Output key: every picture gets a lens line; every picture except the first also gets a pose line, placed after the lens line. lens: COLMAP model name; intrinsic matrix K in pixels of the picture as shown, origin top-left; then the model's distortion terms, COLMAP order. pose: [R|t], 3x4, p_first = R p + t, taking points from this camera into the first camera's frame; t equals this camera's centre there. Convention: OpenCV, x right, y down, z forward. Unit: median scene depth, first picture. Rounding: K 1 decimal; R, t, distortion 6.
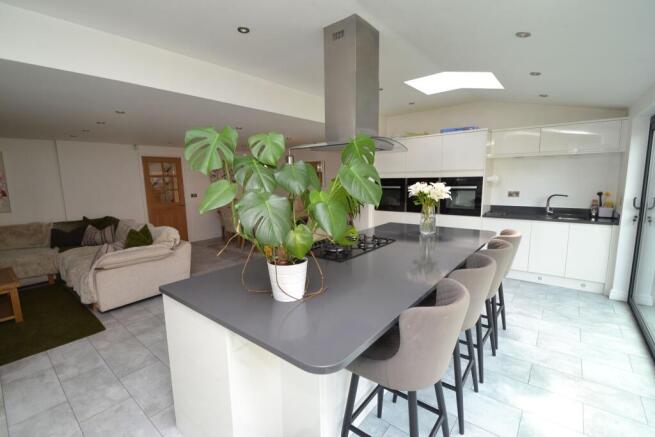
lens RADIAL K [[290.7, 0, 326.2], [0, 290.7, 219.1], [0, 0, 1]] dist [-0.008139, -0.002648]
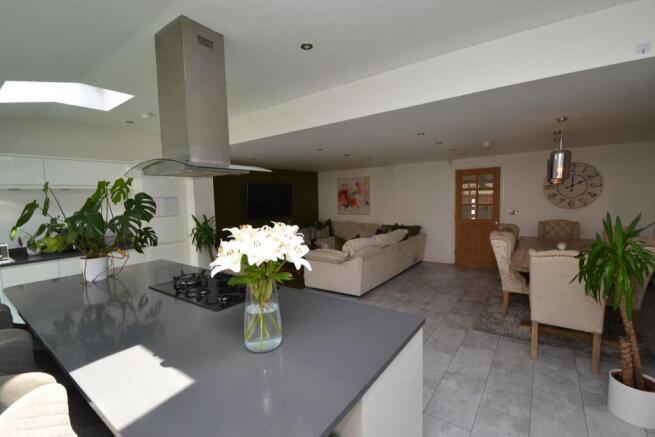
lens RADIAL K [[290.7, 0, 329.3], [0, 290.7, 223.4], [0, 0, 1]] dist [-0.008139, -0.002648]
pose [[0.059486, 0.109759, -0.992177, 0.375125], [-0.116487, 0.987909, 0.102303, -0.091839], [0.991409, 0.109490, 0.071552, 0.543257]]
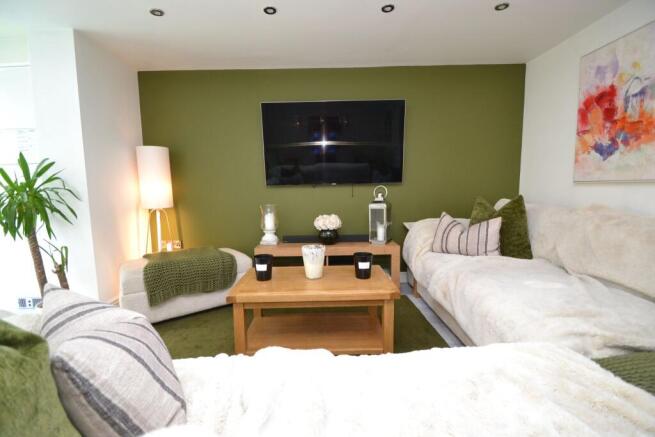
lens RADIAL K [[303.6, 0, 327.4], [0, 303.6, 218.6], [0, 0, 1]] dist [0.001005, -0.001617]
pose [[-0.782850, 0.097007, -0.614601, -0.459216], [-0.052100, 0.974083, 0.220108, -0.025853], [0.620025, 0.204332, -0.757507, 0.792559]]
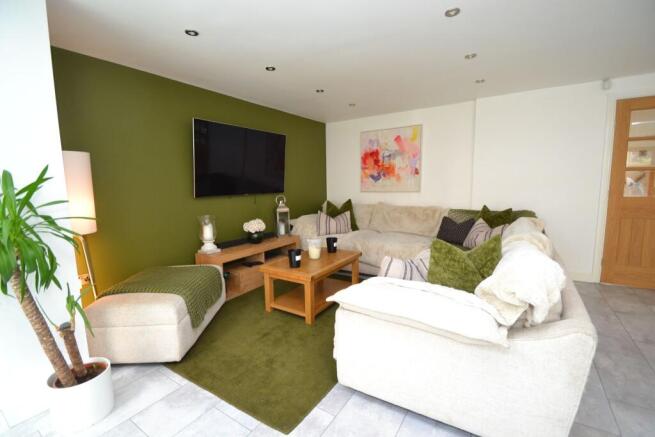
lens RADIAL K [[290.7, 0, 322.0], [0, 290.7, 219.5], [0, 0, 1]] dist [-0.008139, -0.002648]
pose [[0.089394, 0.141911, -0.985835, -0.171984], [-0.120442, 0.984074, 0.130737, -0.017302], [0.988687, 0.107049, 0.105062, 0.490729]]
